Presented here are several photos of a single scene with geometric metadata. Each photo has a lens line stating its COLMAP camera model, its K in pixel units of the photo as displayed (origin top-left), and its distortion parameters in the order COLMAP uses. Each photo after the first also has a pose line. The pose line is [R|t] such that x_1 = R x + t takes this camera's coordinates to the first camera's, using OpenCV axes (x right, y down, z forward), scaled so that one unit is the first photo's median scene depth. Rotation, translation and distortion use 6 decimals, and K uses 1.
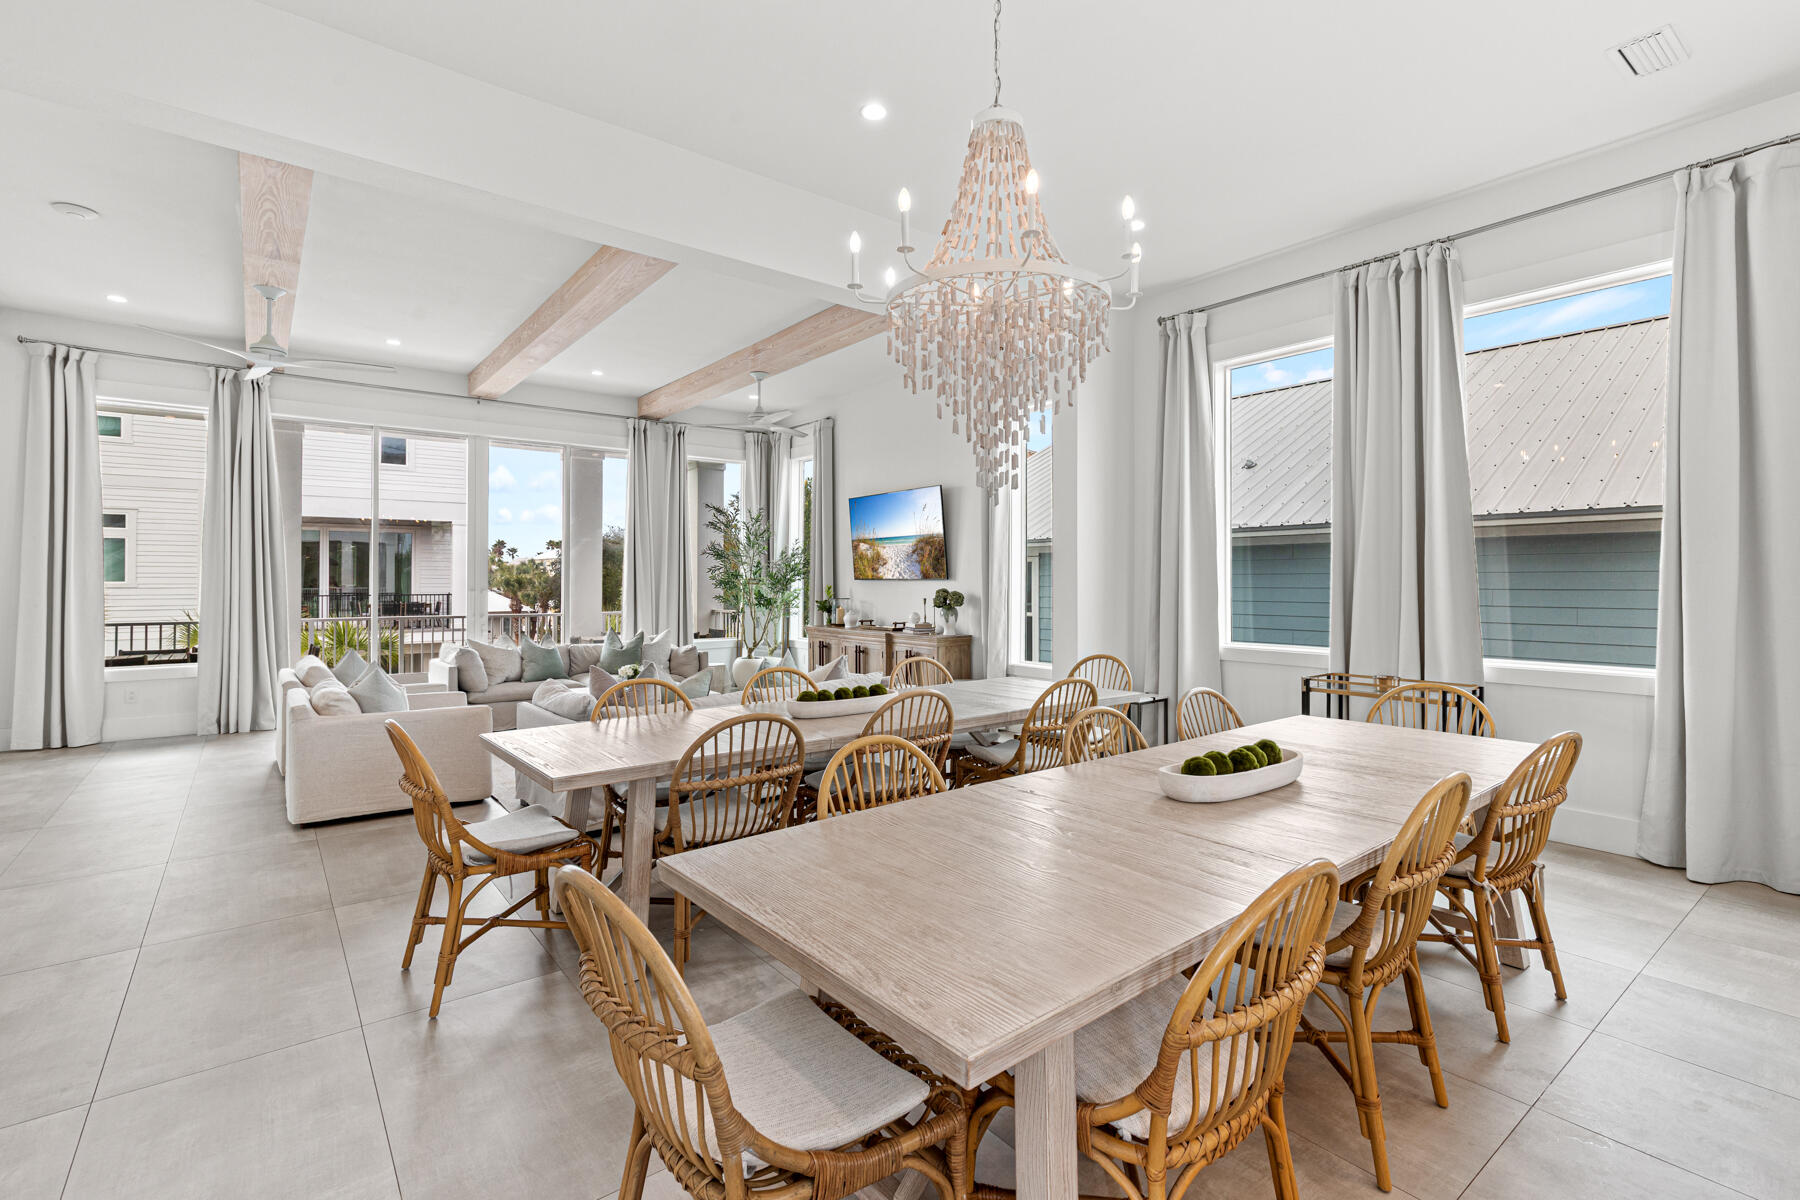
lens RADIAL K [[817.6, 0, 902.6], [0, 817.6, 588.0], [0, 0, 1]] dist [0.008148, -0.001266]
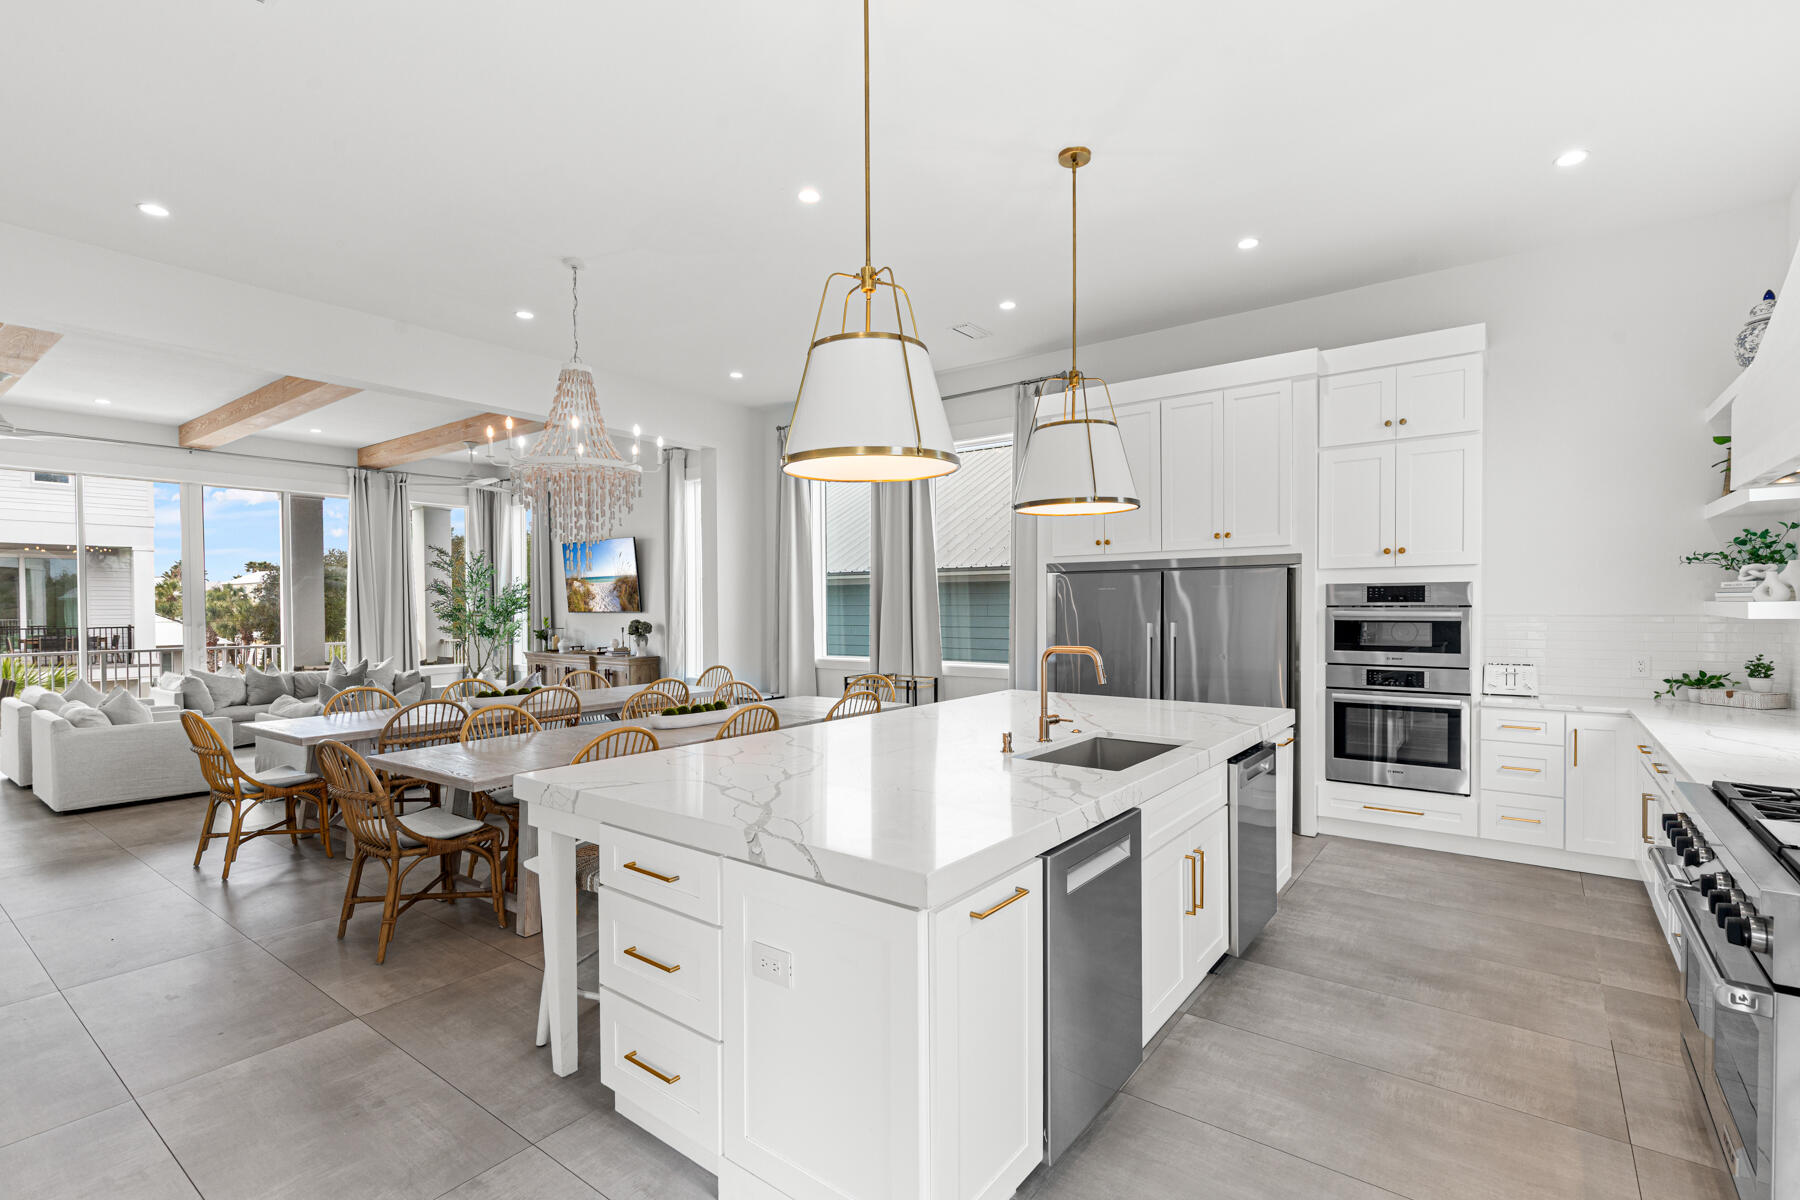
lens RADIAL K [[817.6, 0, 893.1], [0, 817.6, 627.6], [0, 0, 1]] dist [0.008148, -0.001266]
pose [[0.967187, -0.013339, 0.253717, 0.104530], [0.008468, 0.999758, 0.020283, -0.008337], [-0.253926, -0.017469, 0.967066, -0.298862]]
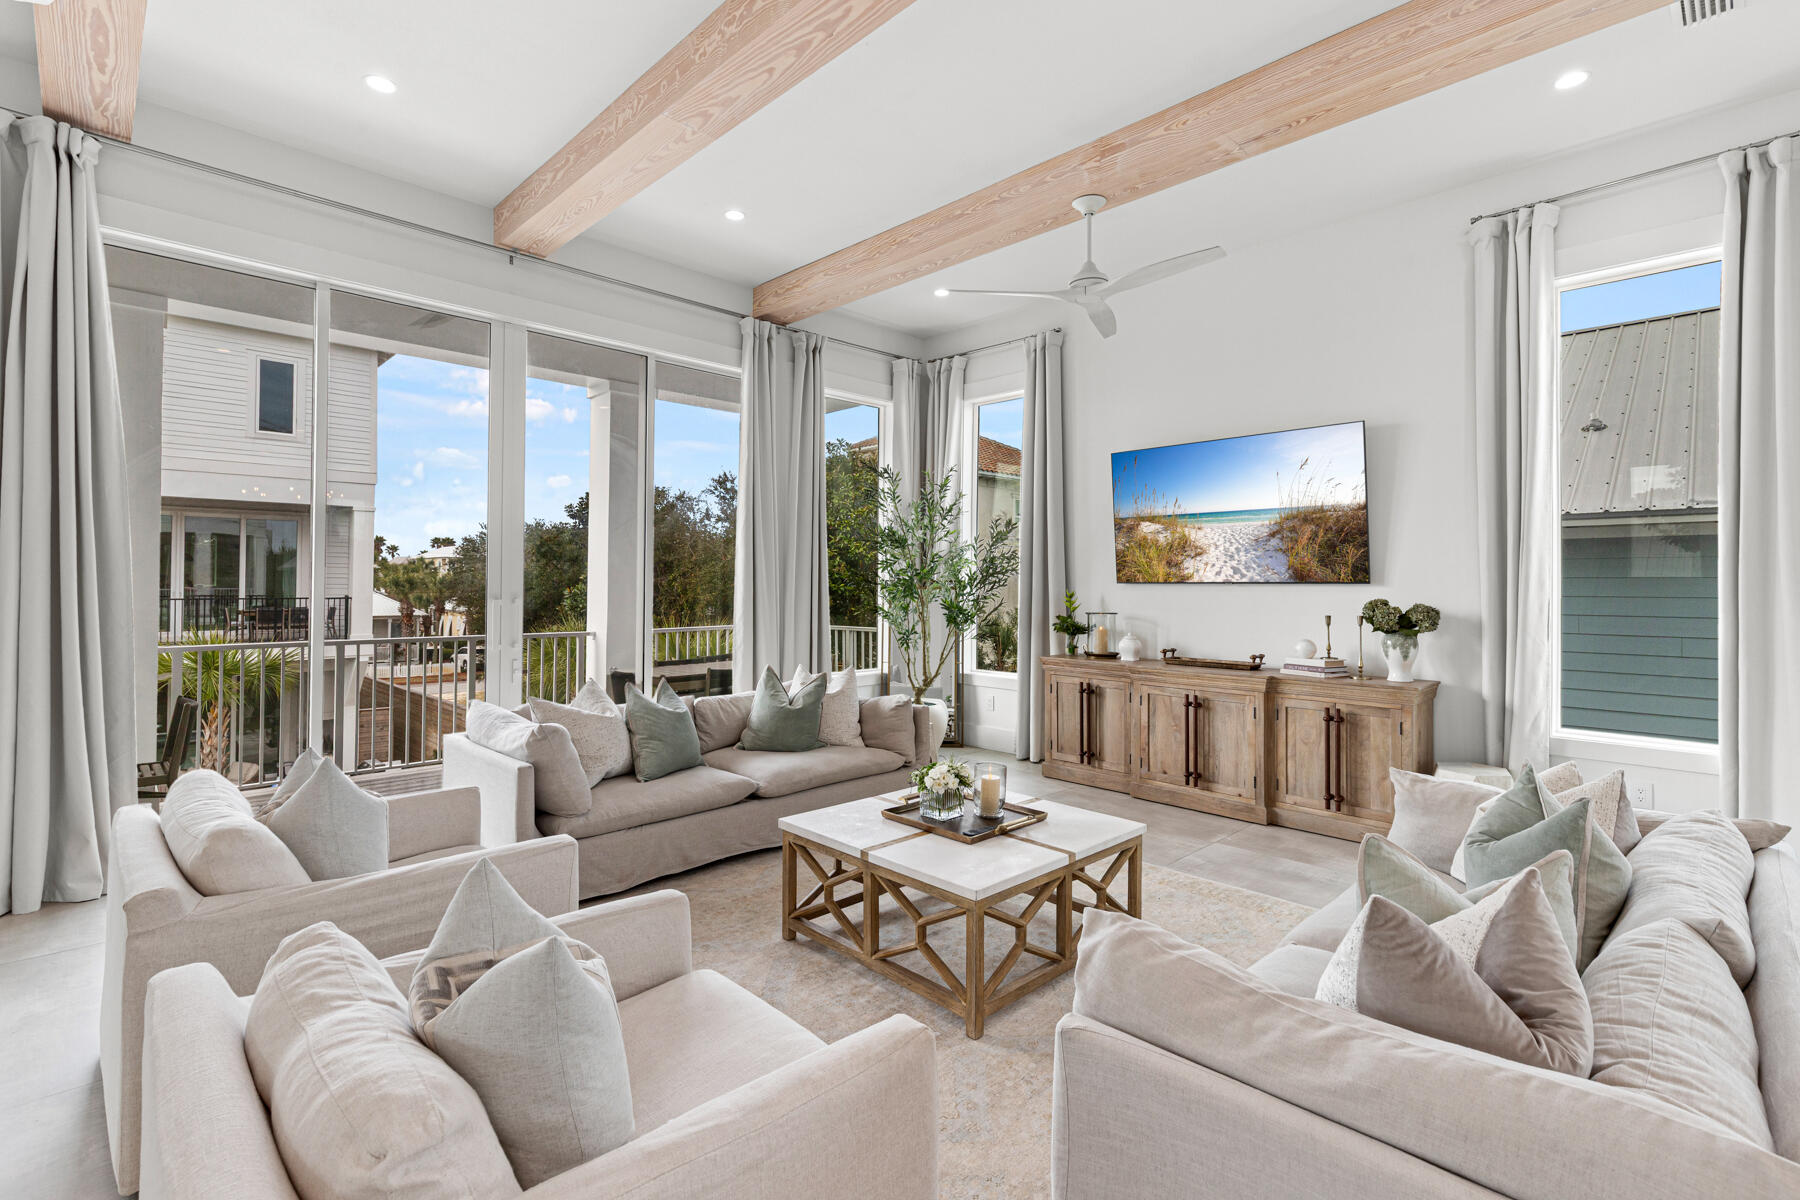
lens RADIAL K [[817.6, 0, 894.6], [0, 817.6, 584.0], [0, 0, 1]] dist [0.008148, -0.001266]
pose [[0.993995, 0.004616, 0.109325, -0.325920], [-0.003759, 0.999961, -0.008046, -0.003421], [-0.109358, 0.007587, 0.993973, 0.428646]]
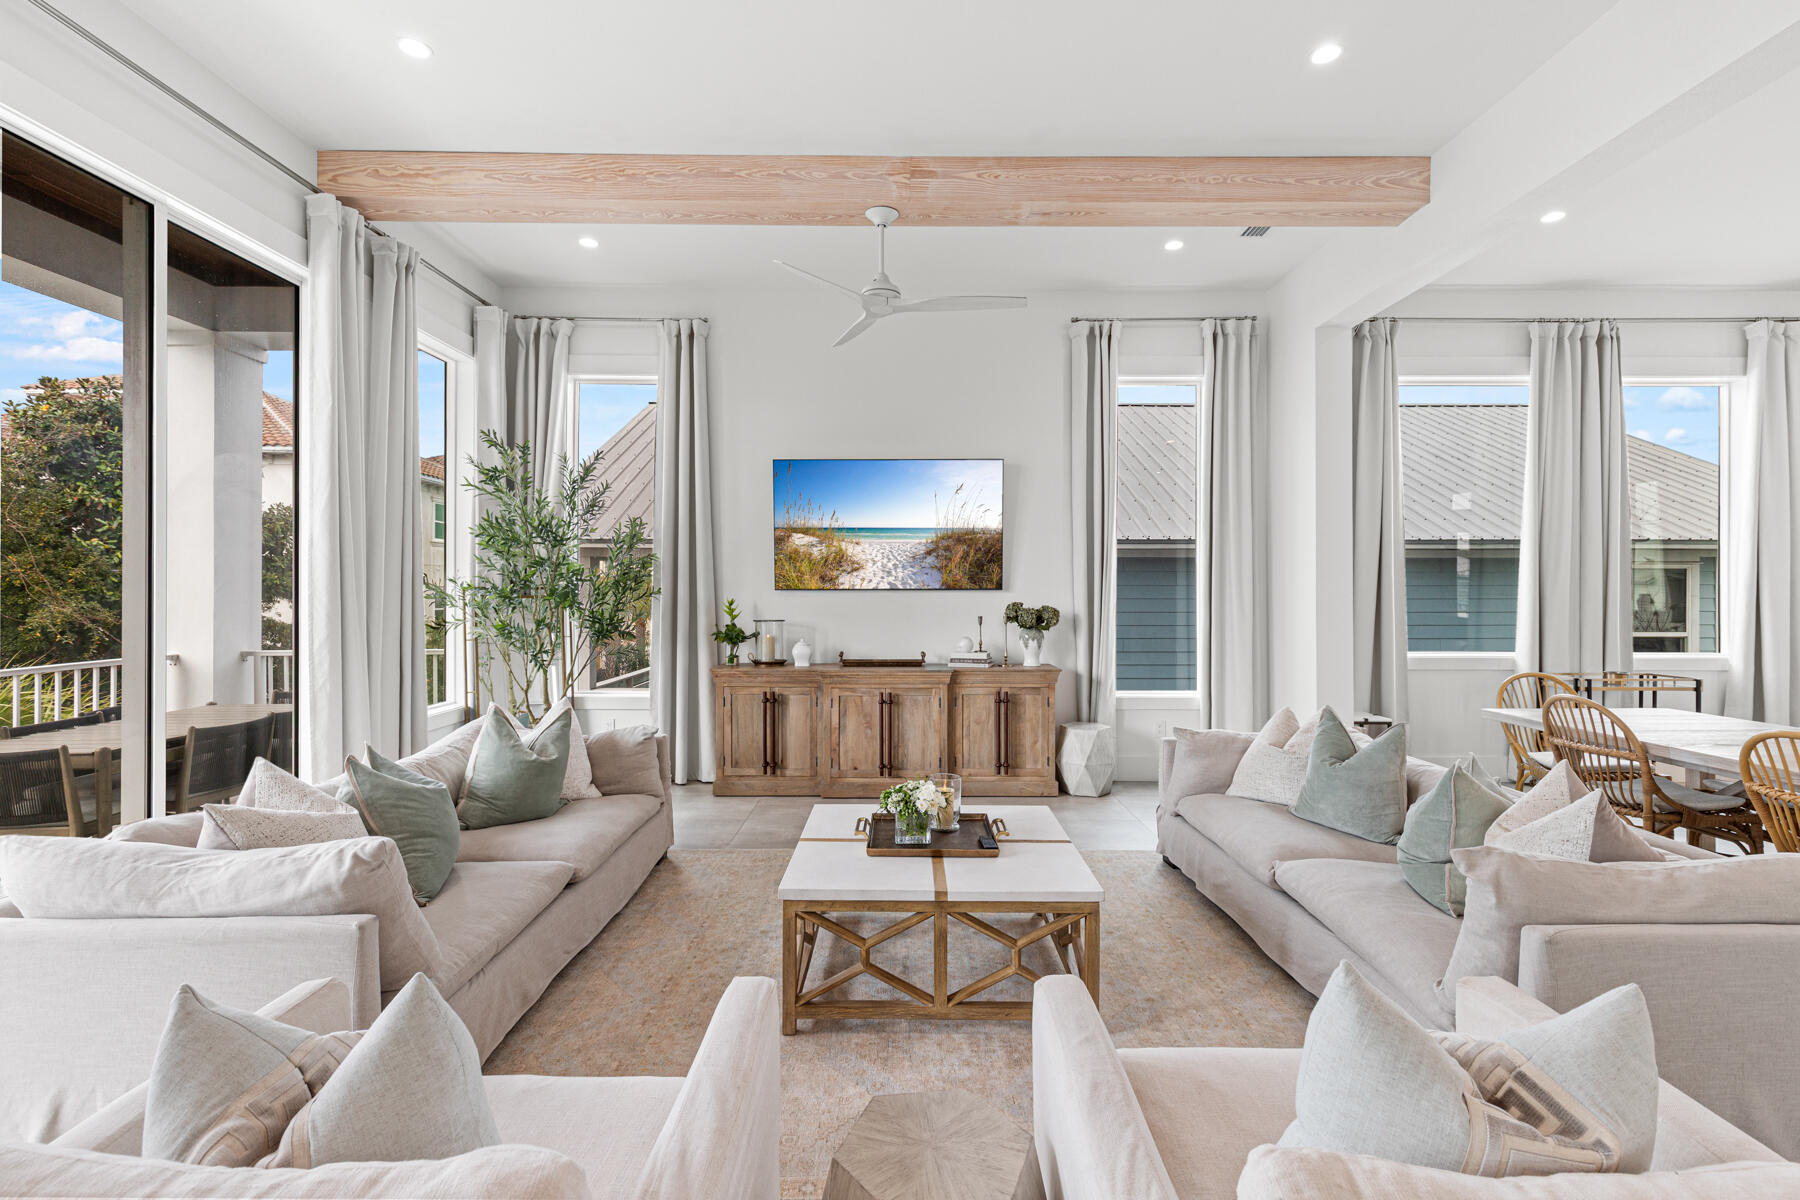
lens RADIAL K [[817.6, 0, 889.9], [0, 817.6, 601.4], [0, 0, 1]] dist [0.008148, -0.001266]
pose [[0.615603, -0.009179, 0.788003, -0.546824], [0.005501, 0.999958, 0.007351, -0.005377], [-0.788037, -0.000190, 0.615628, 0.592523]]
